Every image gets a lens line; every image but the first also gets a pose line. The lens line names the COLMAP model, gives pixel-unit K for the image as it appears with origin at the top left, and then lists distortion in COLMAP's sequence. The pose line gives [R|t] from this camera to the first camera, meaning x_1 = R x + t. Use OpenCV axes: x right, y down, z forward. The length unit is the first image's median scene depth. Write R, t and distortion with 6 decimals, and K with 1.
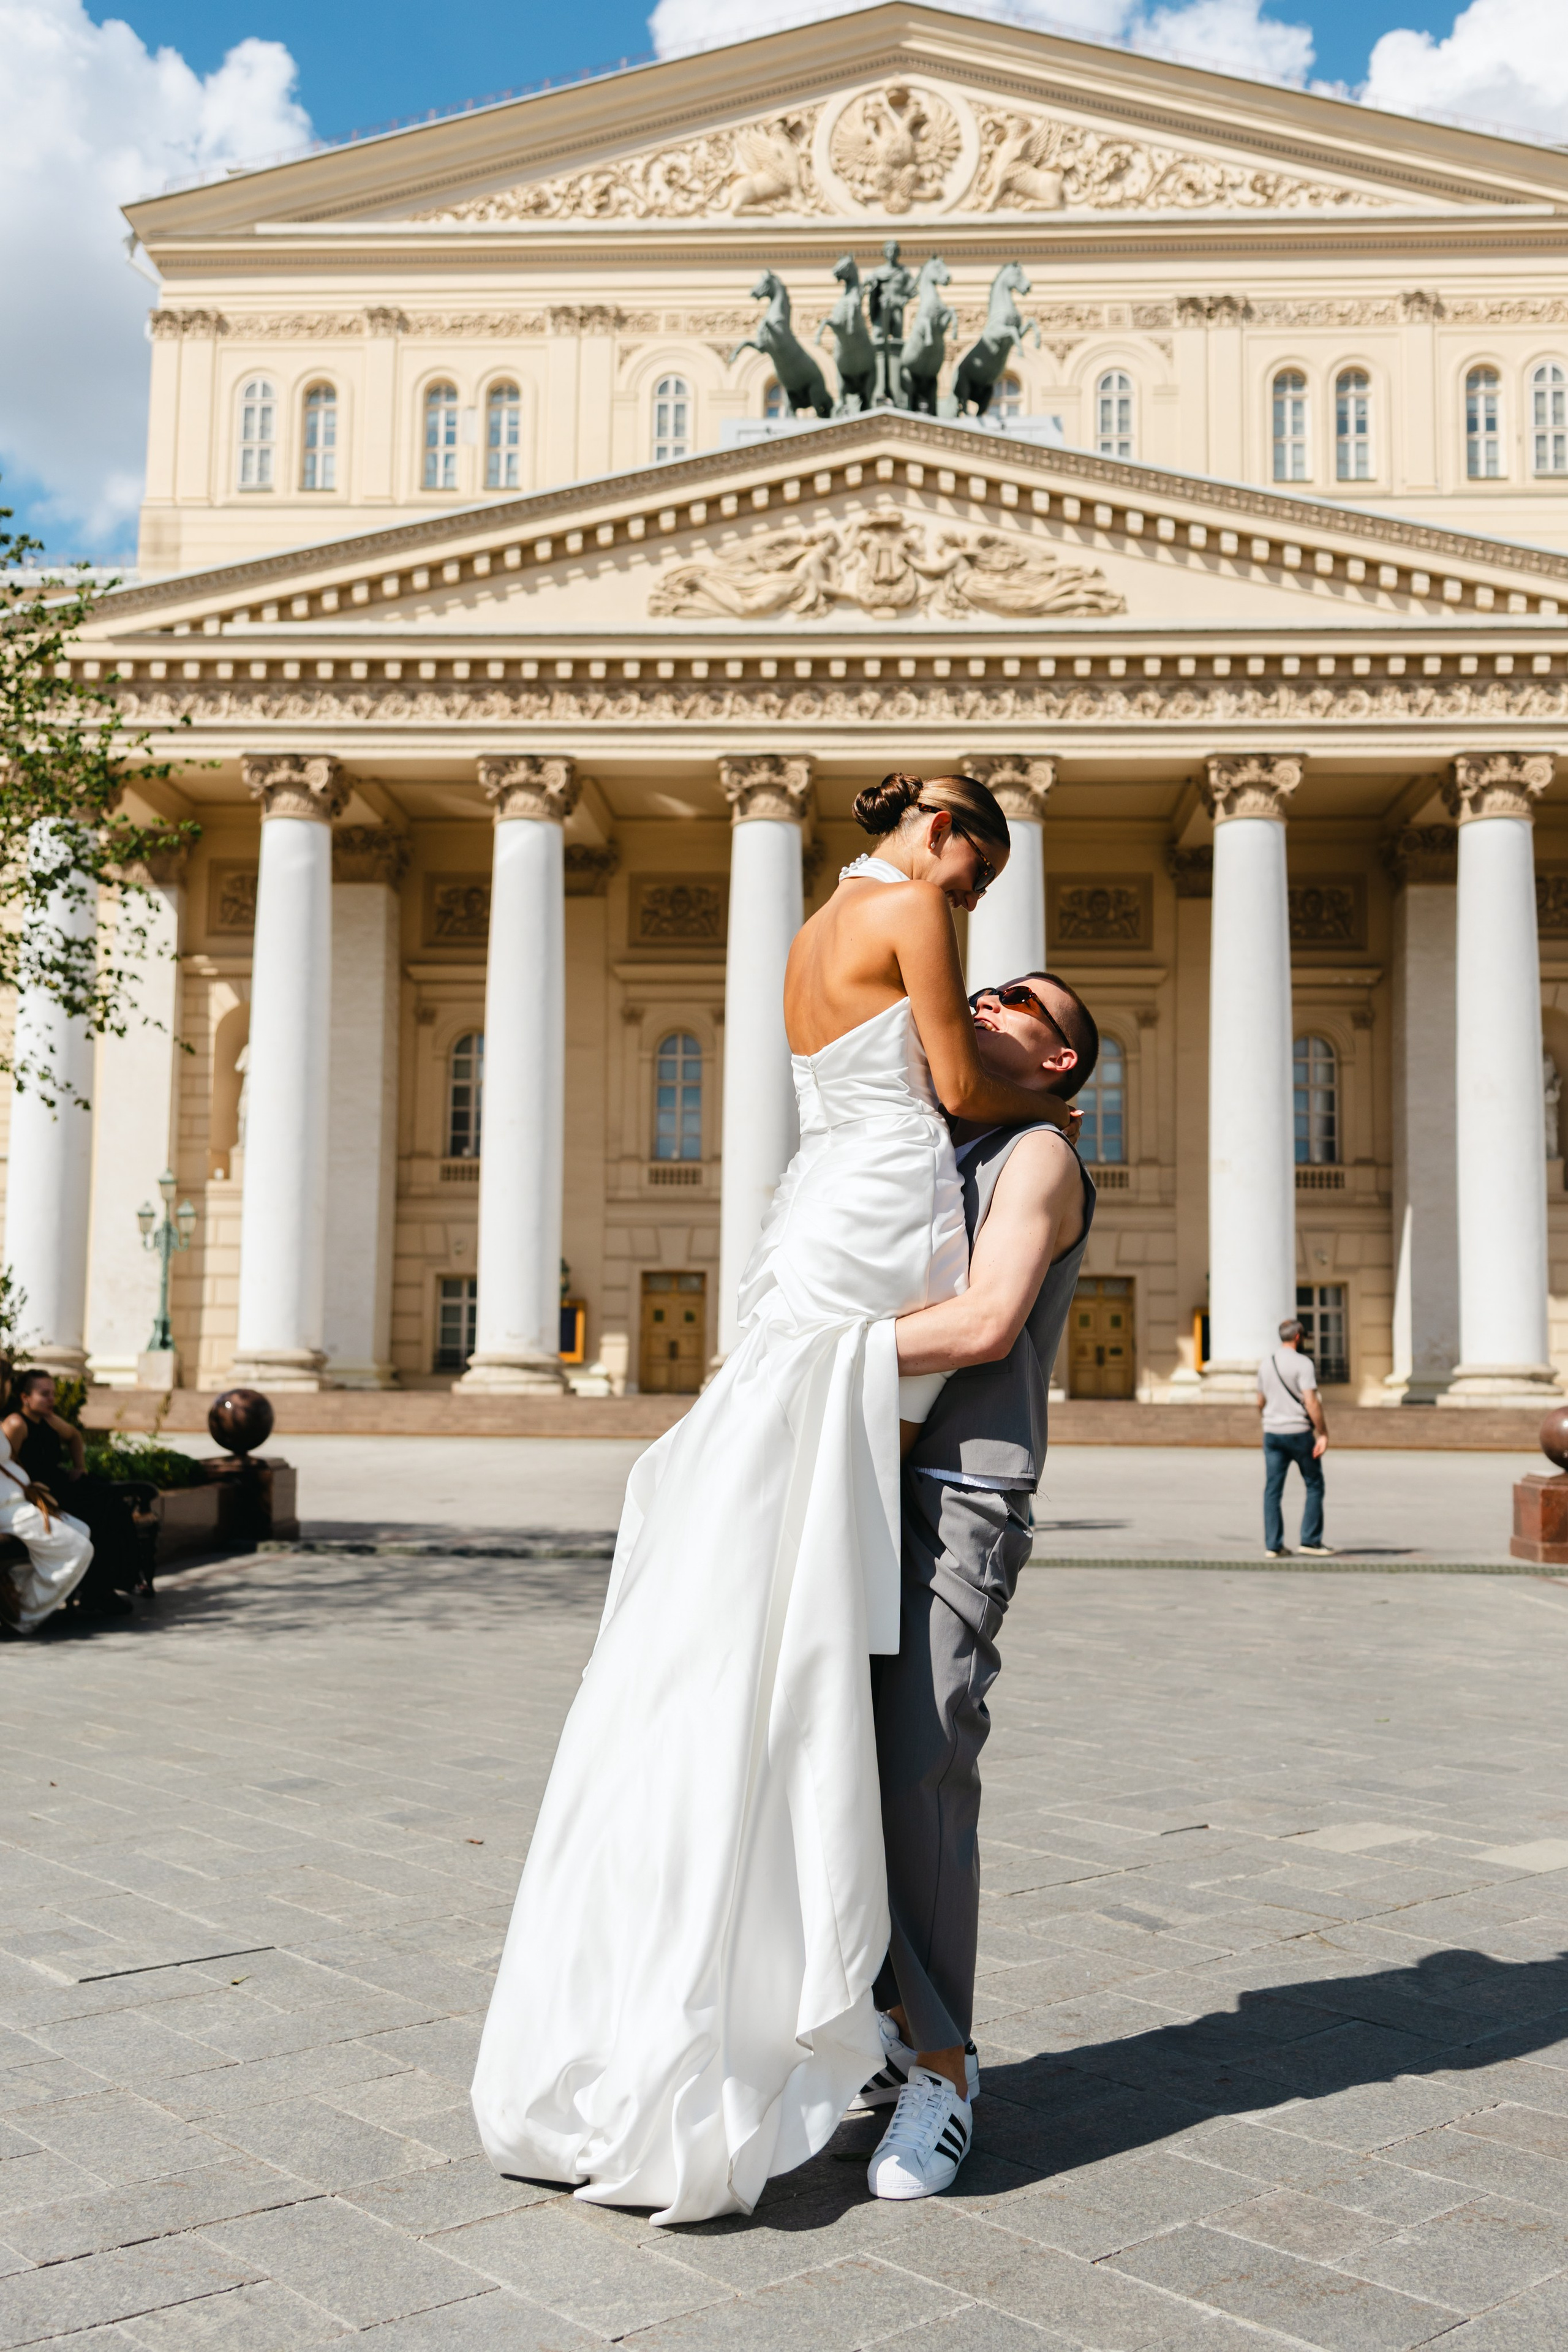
lens RADIAL K [[2180.1, 0, 792.2], [0, 2180.1, 1168.4], [0, 0, 1]] dist [0.038468, -0.040948]
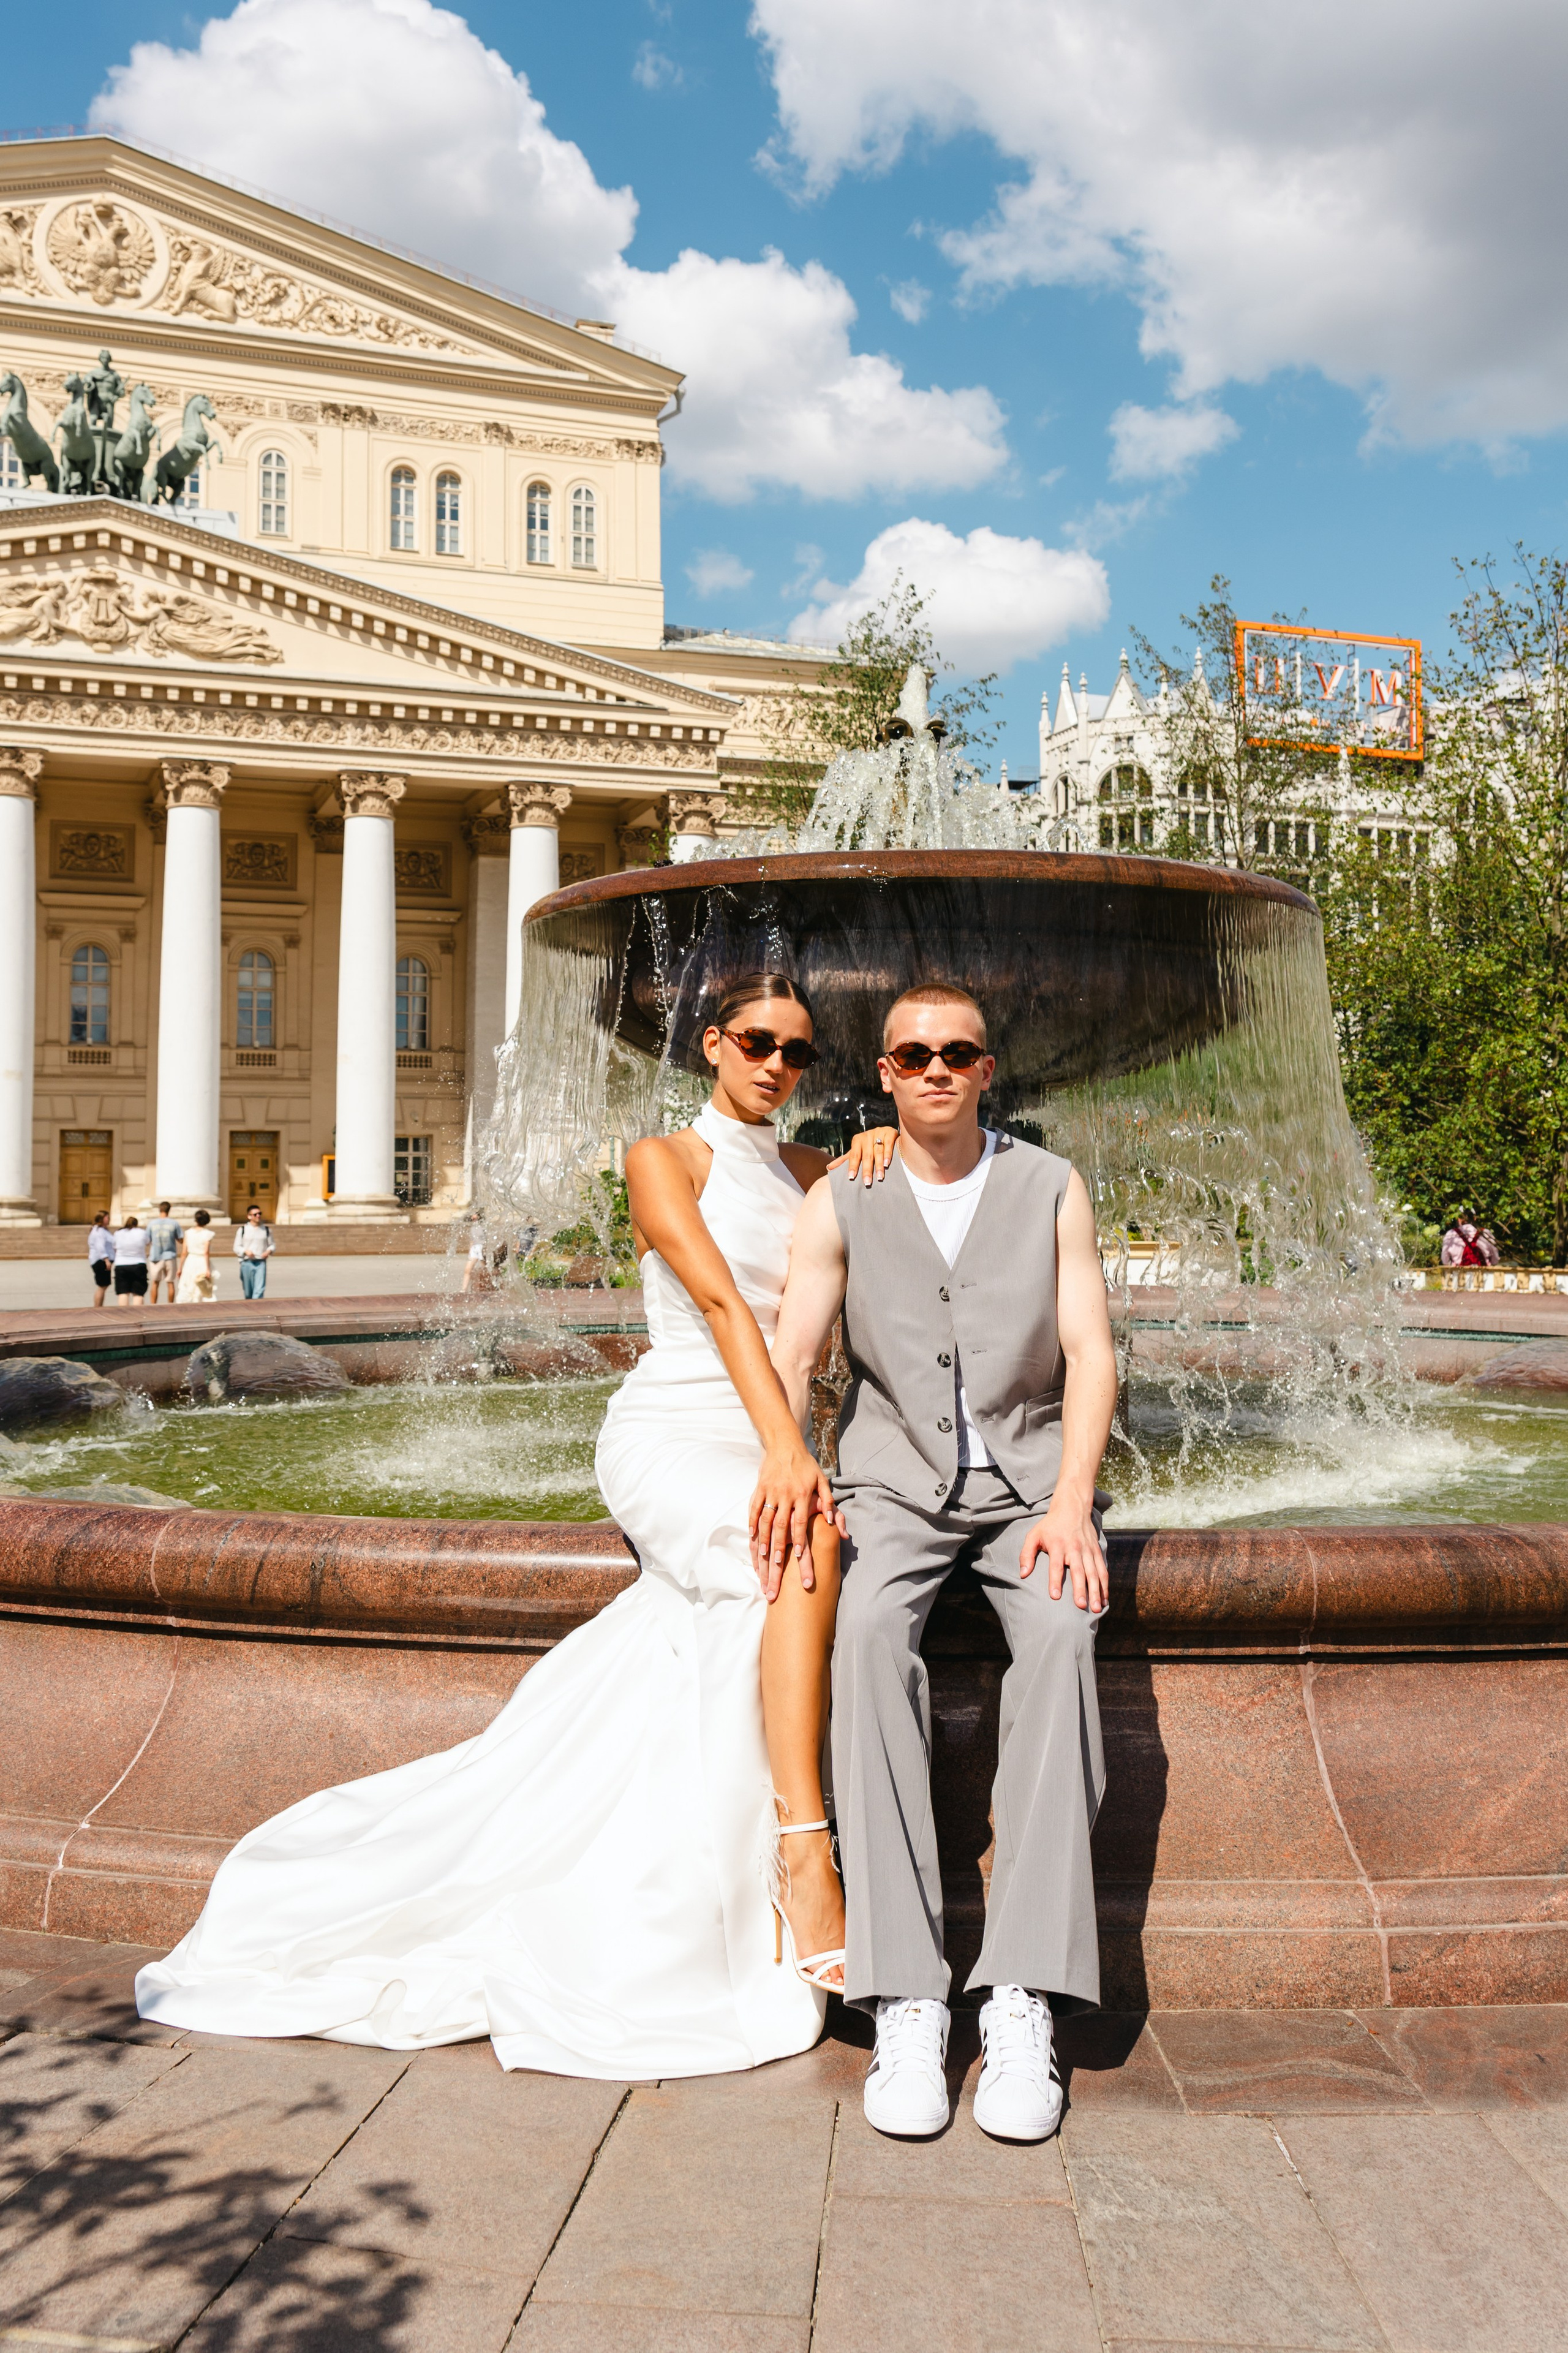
lens RADIAL K [[2072.4, 0, 794.0], [0, 2072.4, 1040.1], [0, 0, 1]] dist [0.012267, -0.012230]
pose [[0.917074, 0.012326, 0.398526, -0.073743], [-0.023361, 0.999466, 0.022846, -0.049622], [-0.398031, -0.030261, 0.916873, -0.355236]]
